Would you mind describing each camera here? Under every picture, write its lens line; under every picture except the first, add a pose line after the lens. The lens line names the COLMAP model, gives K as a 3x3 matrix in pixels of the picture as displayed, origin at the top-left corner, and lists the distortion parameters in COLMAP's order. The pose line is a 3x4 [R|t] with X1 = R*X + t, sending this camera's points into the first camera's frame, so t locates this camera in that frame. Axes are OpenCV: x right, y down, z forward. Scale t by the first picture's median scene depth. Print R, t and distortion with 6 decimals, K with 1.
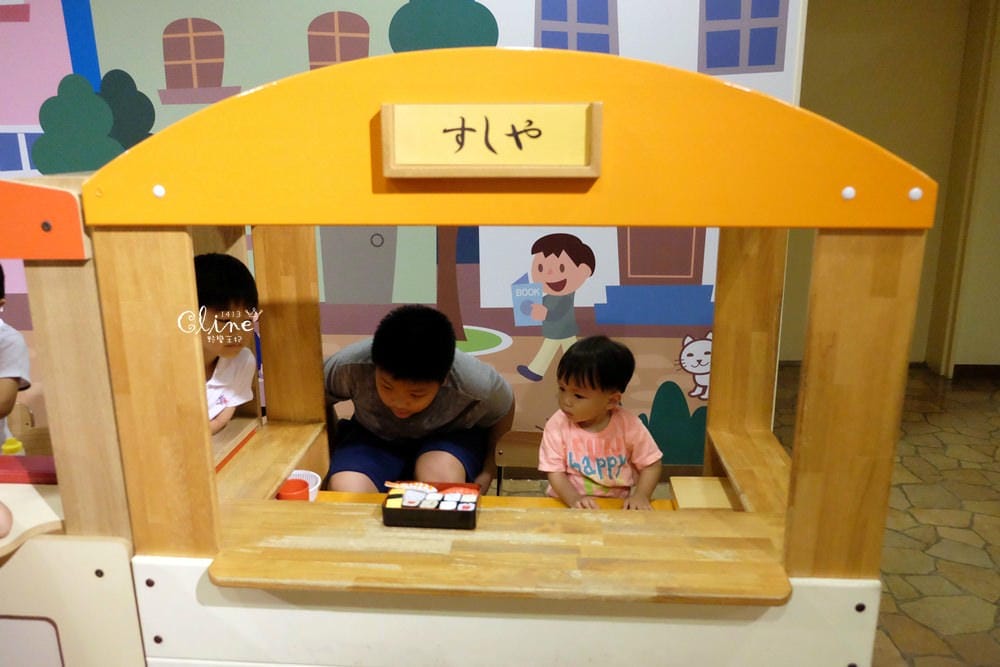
lens RADIAL K [[775.3, 0, 502.4], [0, 775.3, 331.3], [0, 0, 1]] dist [-0.039882, 0.022187]
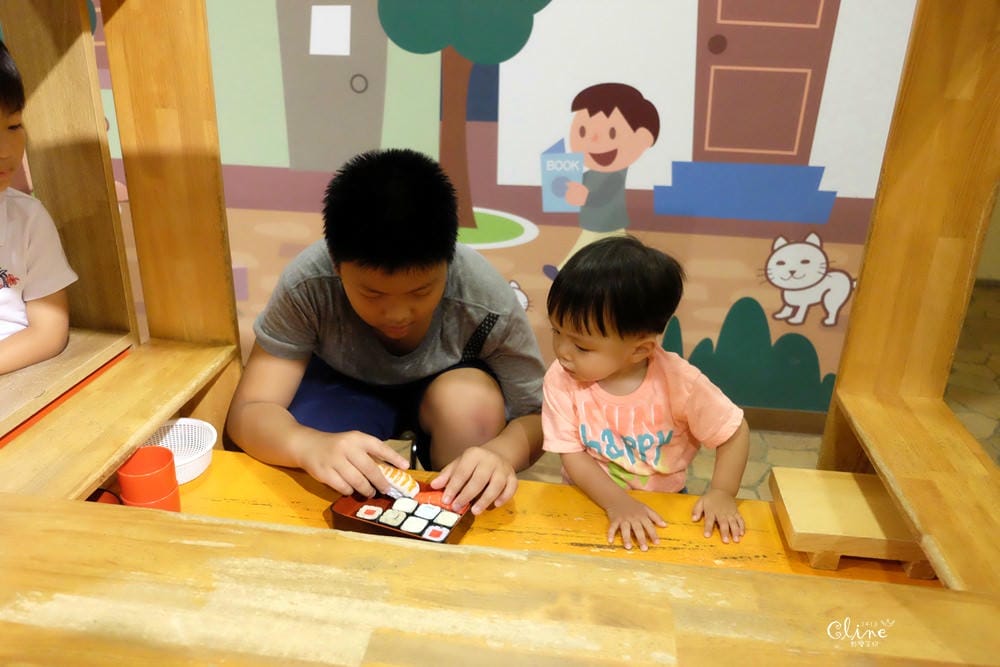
lens RADIAL K [[775.3, 0, 492.9], [0, 775.3, 329.0], [0, 0, 1]] dist [-0.039882, 0.022187]
pose [[0.997162, 0.054159, -0.052303, 0.019707], [-0.046264, 0.988804, 0.141866, 0.002145], [0.059401, -0.139044, 0.988503, 0.372773]]
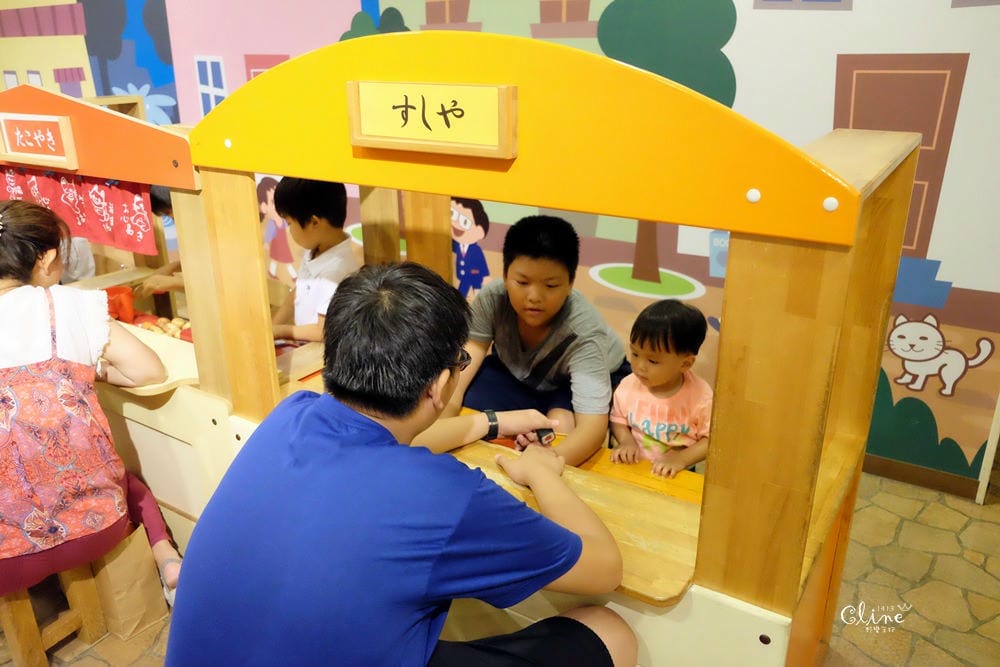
lens RADIAL K [[775.3, 0, 501.1], [0, 775.3, 334.2], [0, 0, 1]] dist [-0.039882, 0.022187]
pose [[0.874271, 0.172892, -0.453606, 0.349593], [-0.118855, 0.982223, 0.145296, -0.064959], [0.470663, -0.073115, 0.879278, 0.034455]]
